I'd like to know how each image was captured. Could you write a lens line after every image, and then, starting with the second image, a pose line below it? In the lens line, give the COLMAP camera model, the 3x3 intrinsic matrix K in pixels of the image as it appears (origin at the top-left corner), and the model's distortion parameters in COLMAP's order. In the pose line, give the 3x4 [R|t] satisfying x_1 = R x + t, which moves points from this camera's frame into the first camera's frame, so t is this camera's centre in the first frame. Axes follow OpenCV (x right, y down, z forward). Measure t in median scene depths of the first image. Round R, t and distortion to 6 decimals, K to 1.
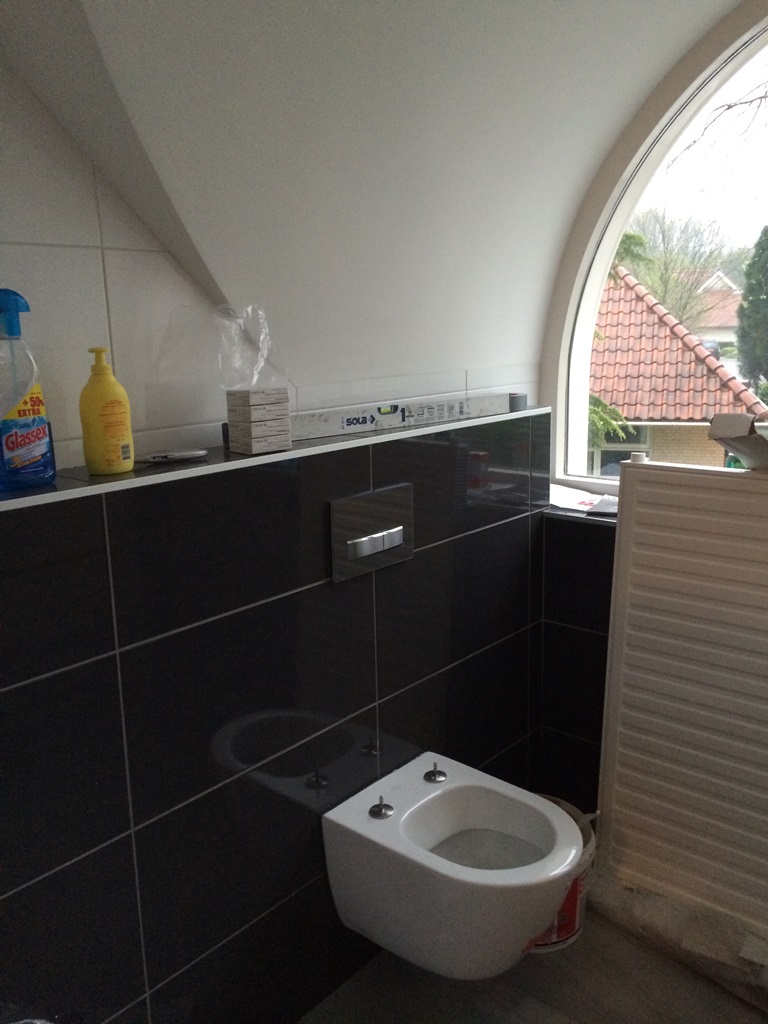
lens RADIAL K [[890.5, 0, 383.5], [0, 890.5, 511.1], [0, 0, 1]] dist [0.053943, -0.031068]
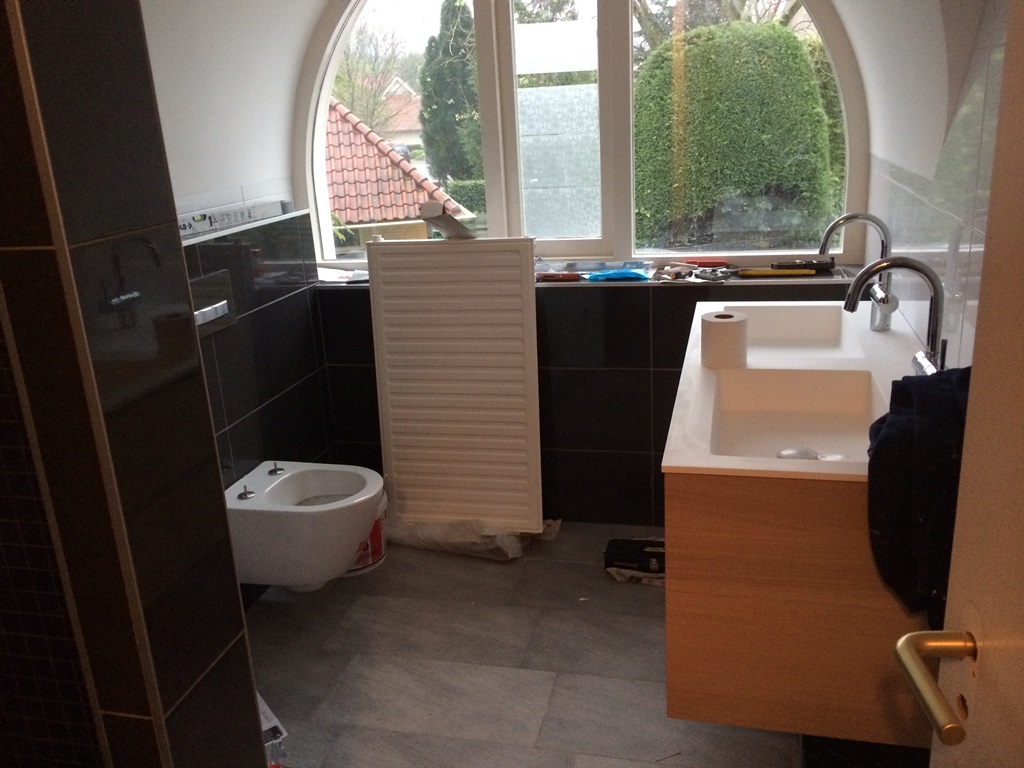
lens RADIAL K [[890.5, 0, 512.2], [0, 890.5, 385.4], [0, 0, 1]] dist [0.053943, -0.031068]
pose [[0.892642, -0.162681, 0.420388, -0.148255], [0.132748, 0.986119, 0.099732, 0.052389], [-0.430777, -0.033219, 0.901847, -0.364734]]
